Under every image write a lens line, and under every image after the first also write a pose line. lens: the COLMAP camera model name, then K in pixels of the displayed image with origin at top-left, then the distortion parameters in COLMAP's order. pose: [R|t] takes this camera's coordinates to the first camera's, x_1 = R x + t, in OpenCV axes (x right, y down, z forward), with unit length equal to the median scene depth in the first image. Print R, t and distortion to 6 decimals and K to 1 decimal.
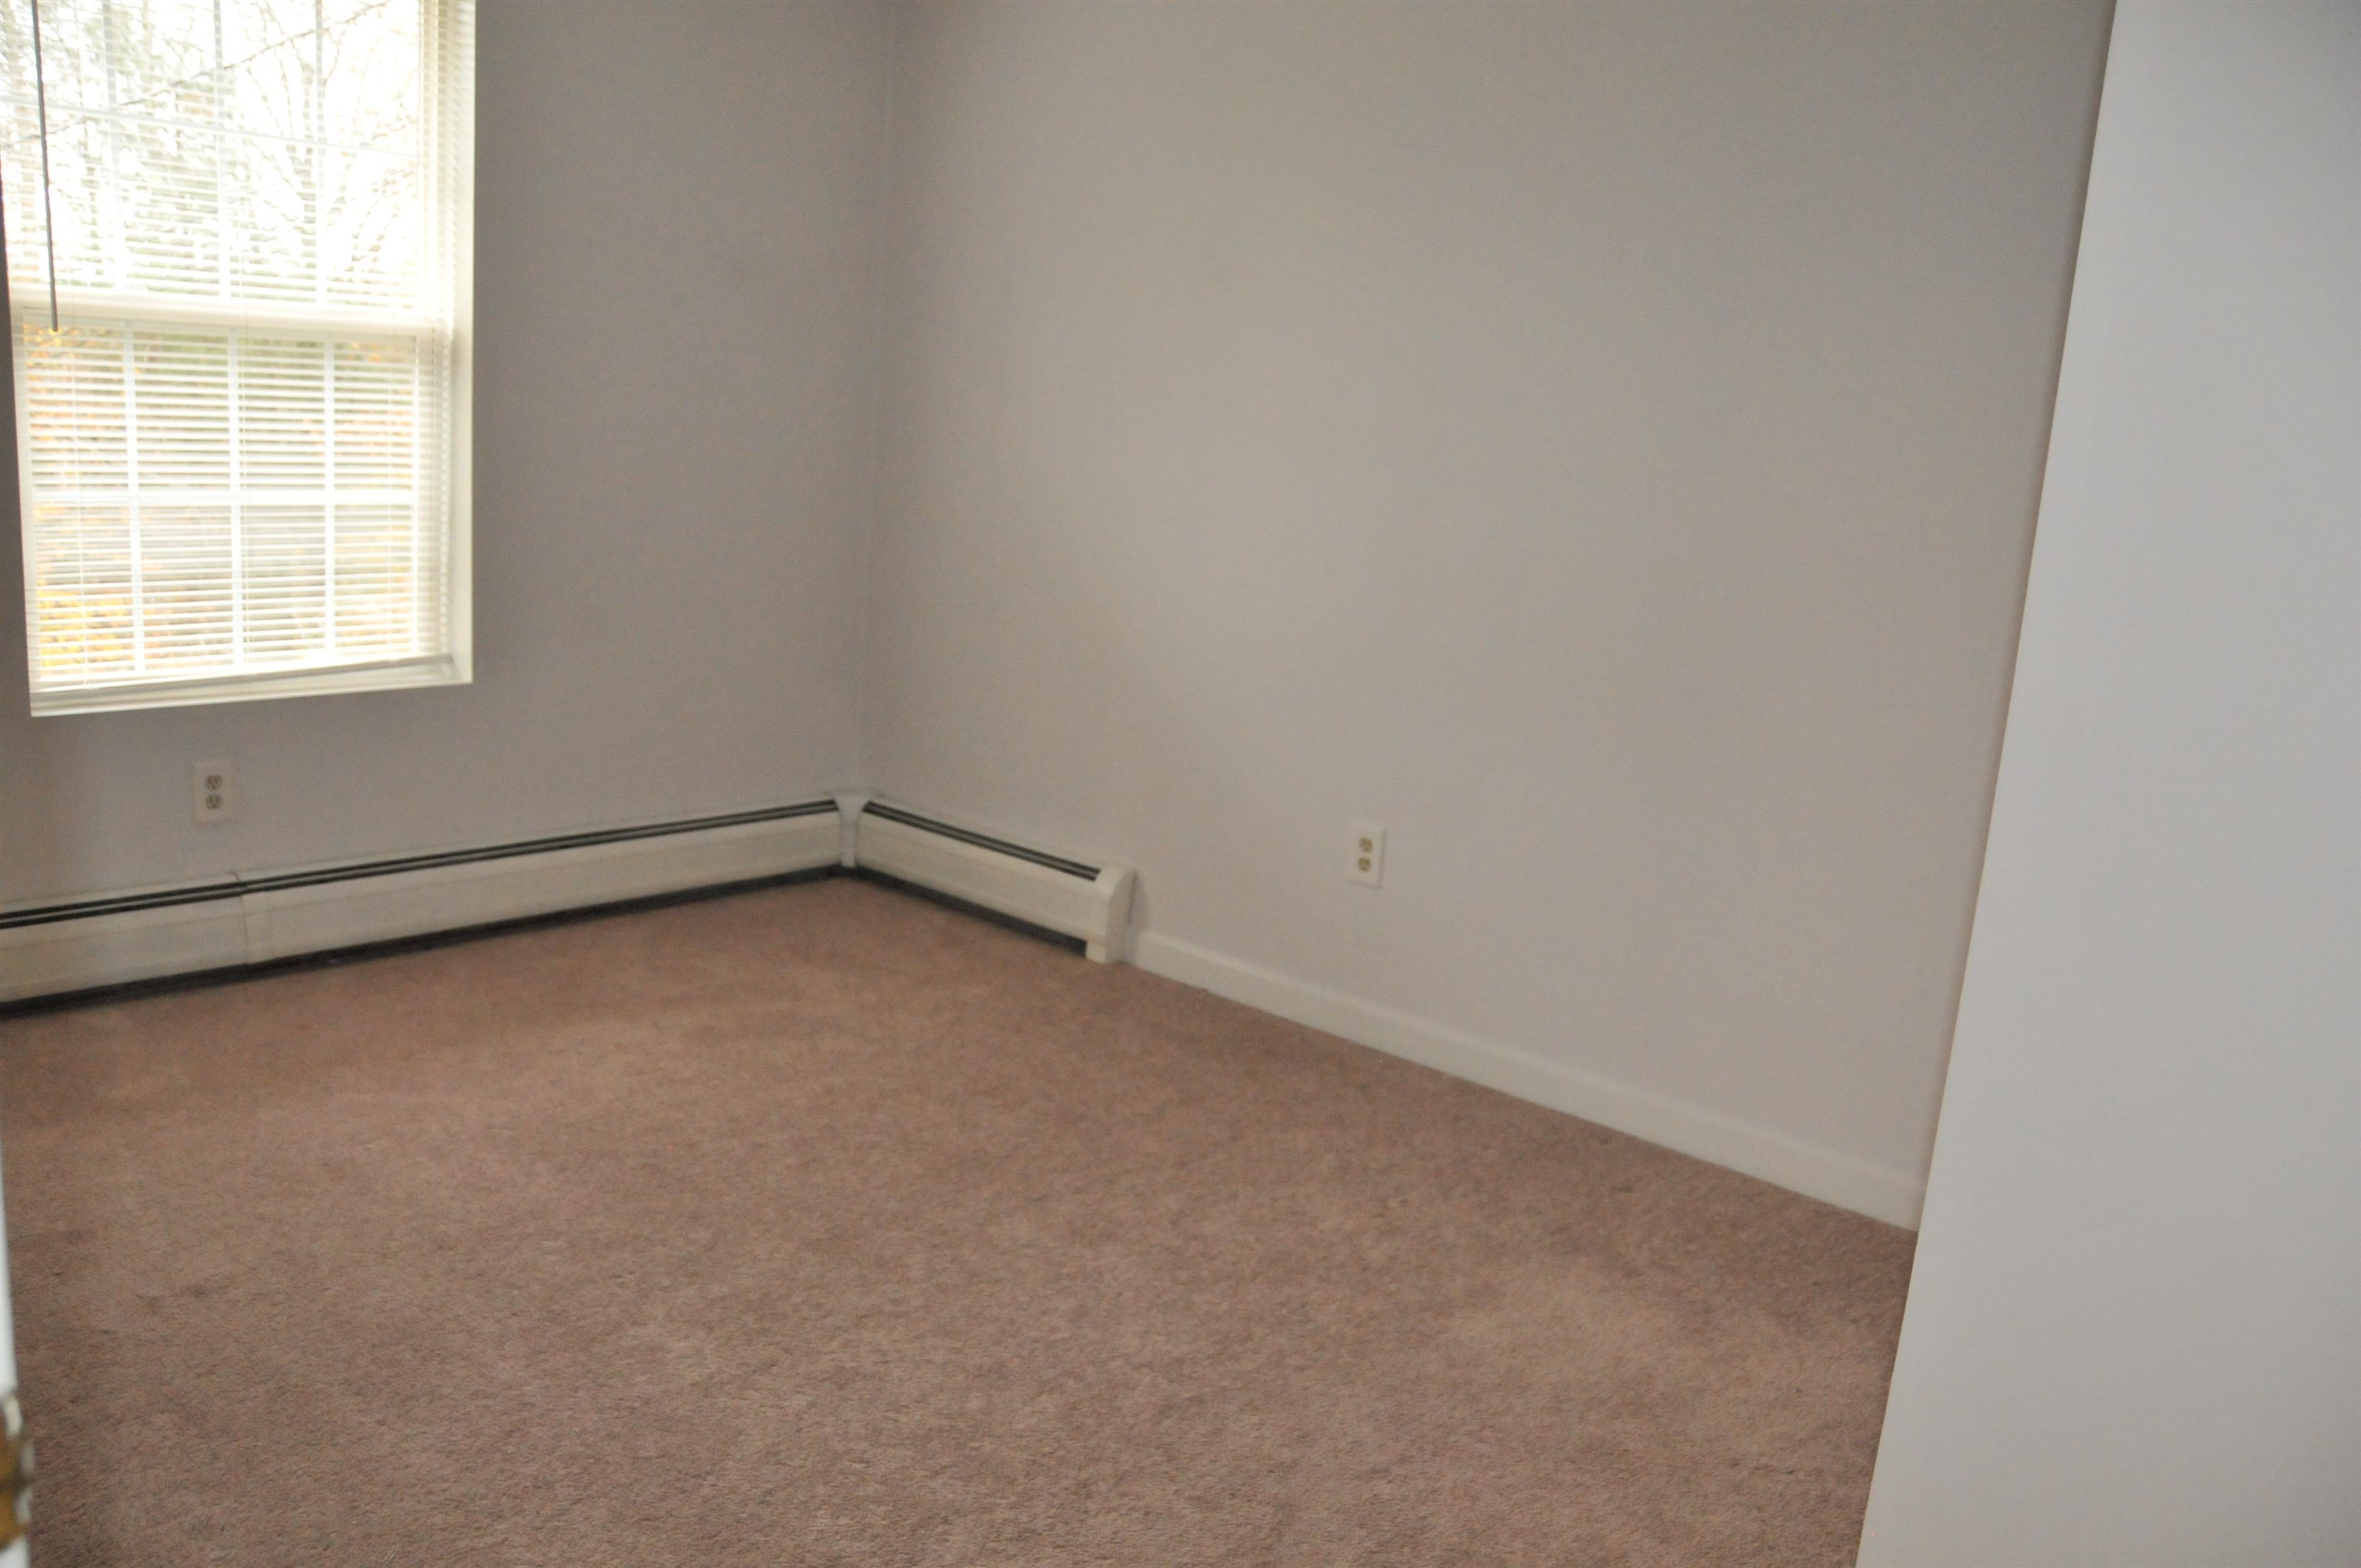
lens RADIAL K [[1829.4, 0, 1176.6], [0, 1829.4, 824.0], [0, 0, 1]] dist [-0.157315, 0.118267]
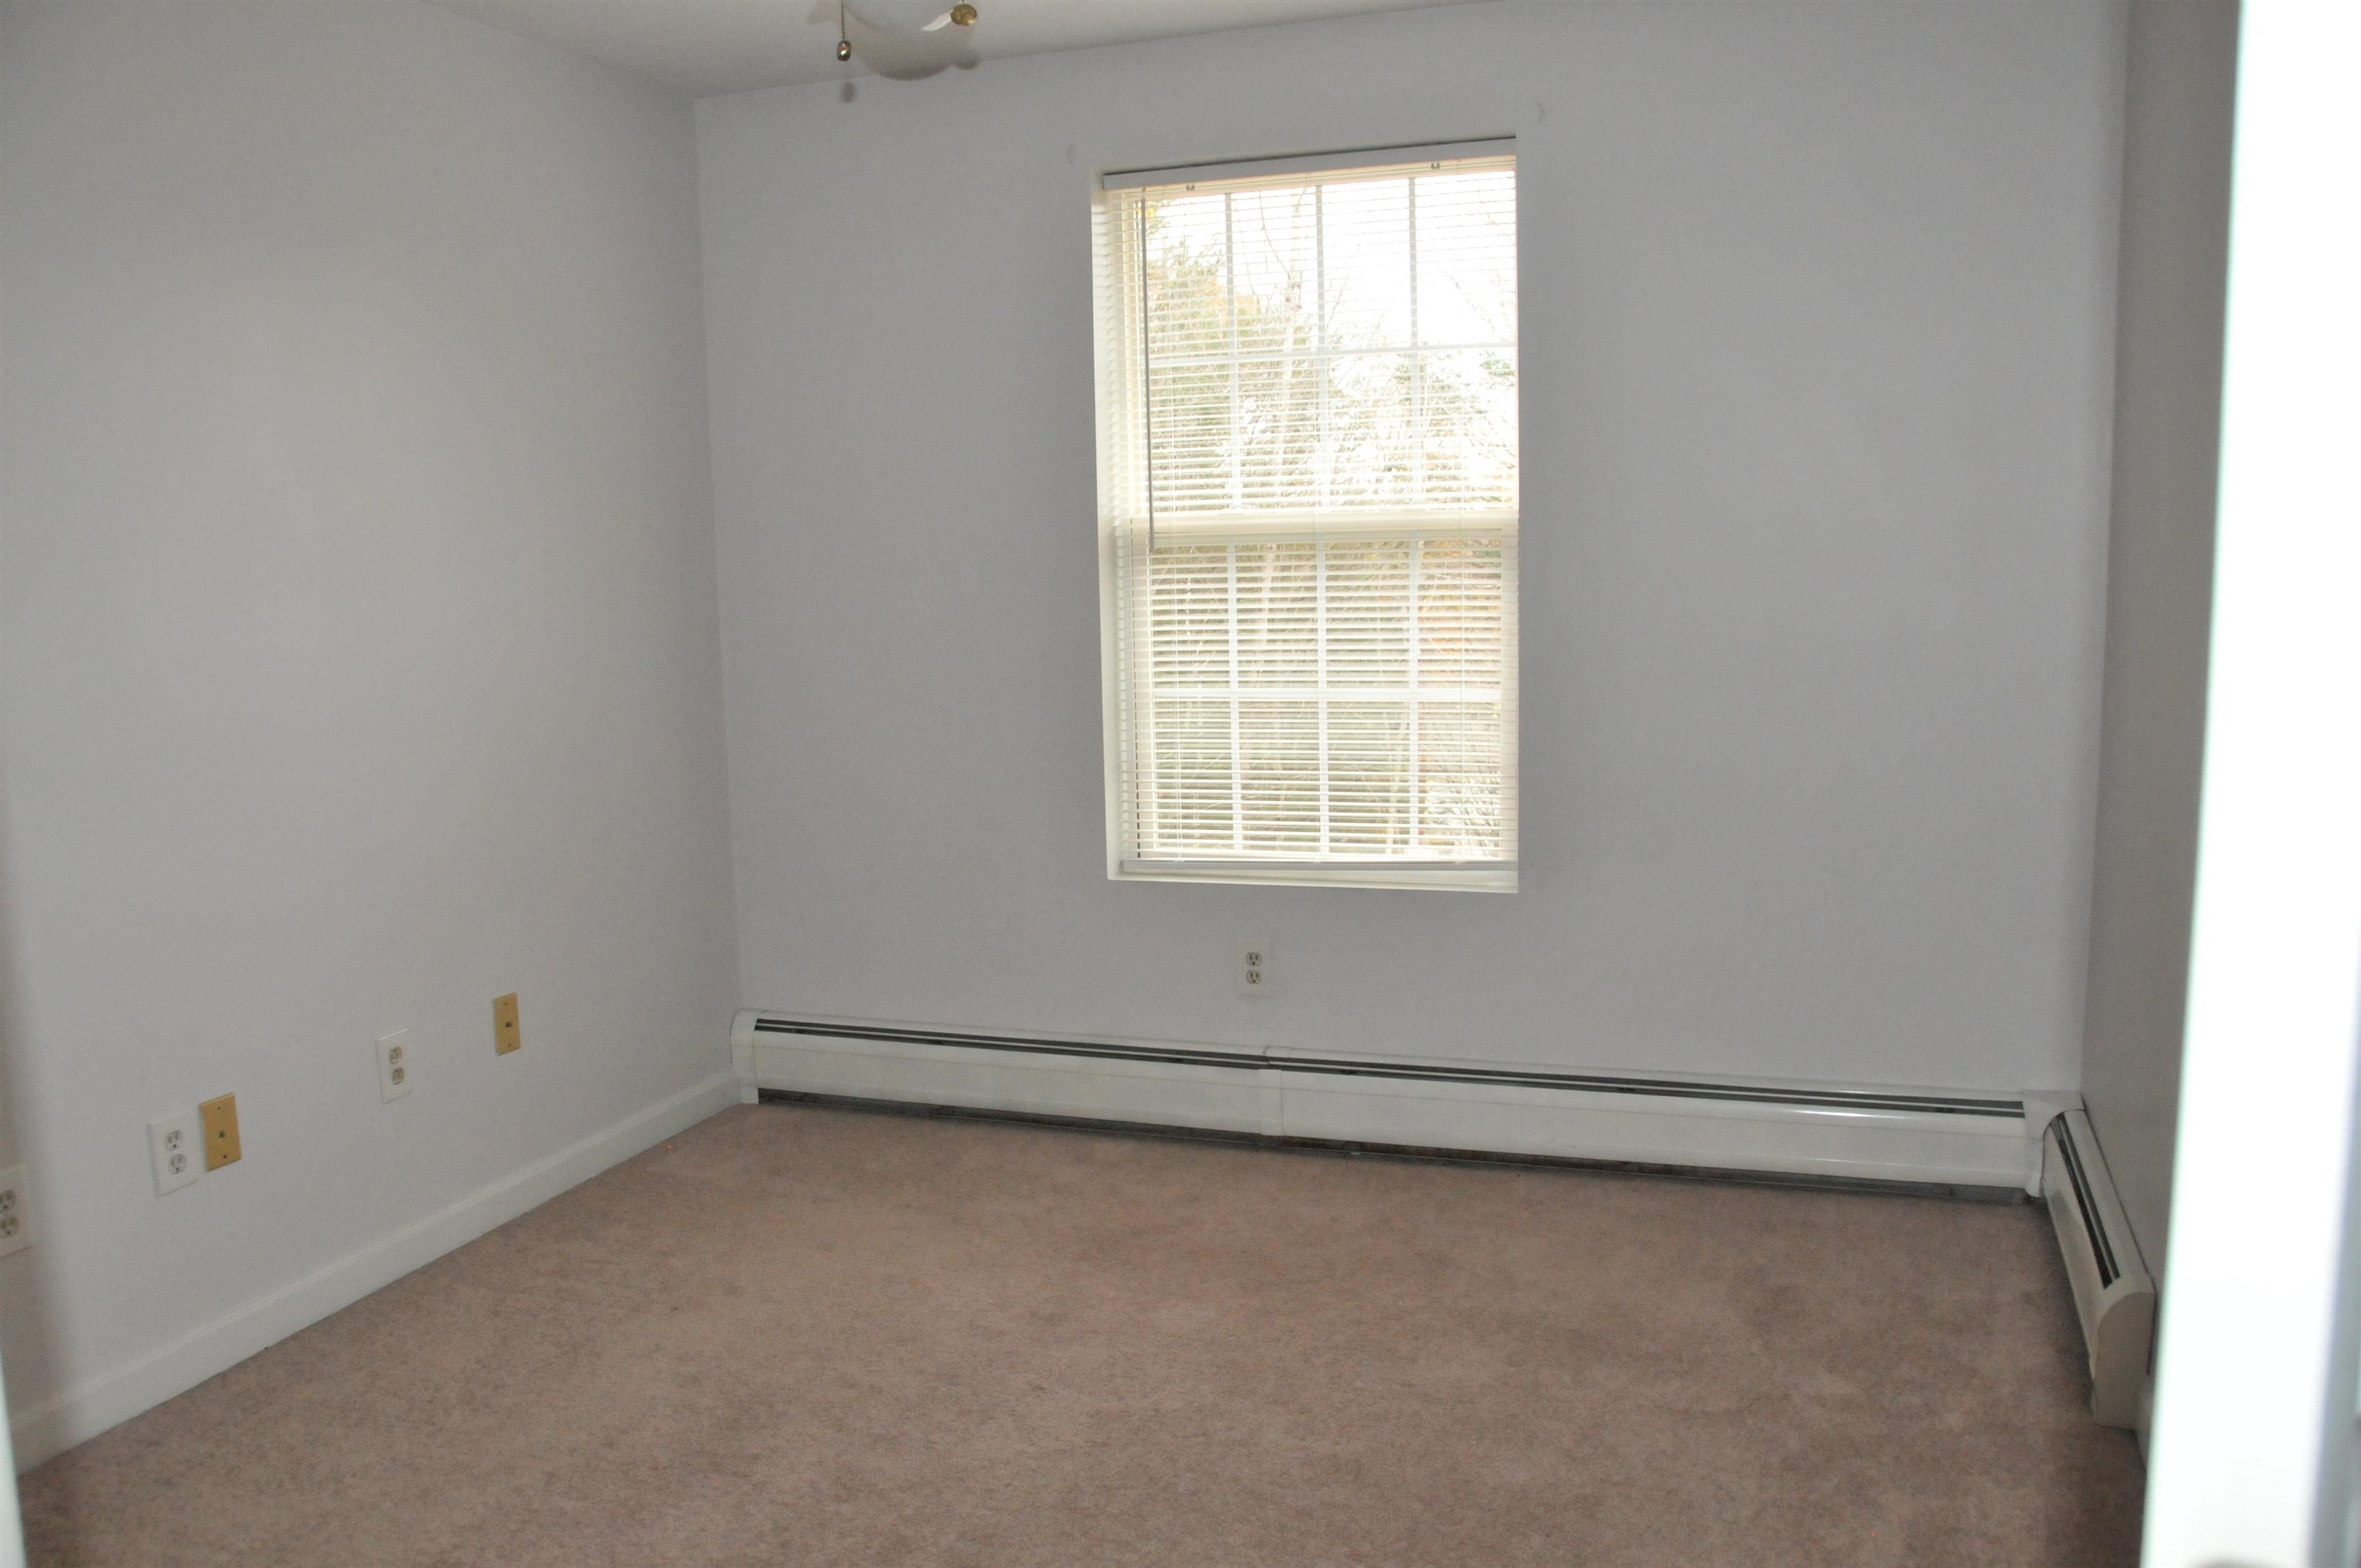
lens RADIAL K [[1829.4, 0, 1176.6], [0, 1829.4, 824.0], [0, 0, 1]] dist [-0.157315, 0.118267]
pose [[0.395493, 0.053310, -0.916920, 0.438709], [-0.156115, 0.987689, -0.009912, -0.085094], [0.905104, 0.147065, 0.398947, 0.501998]]
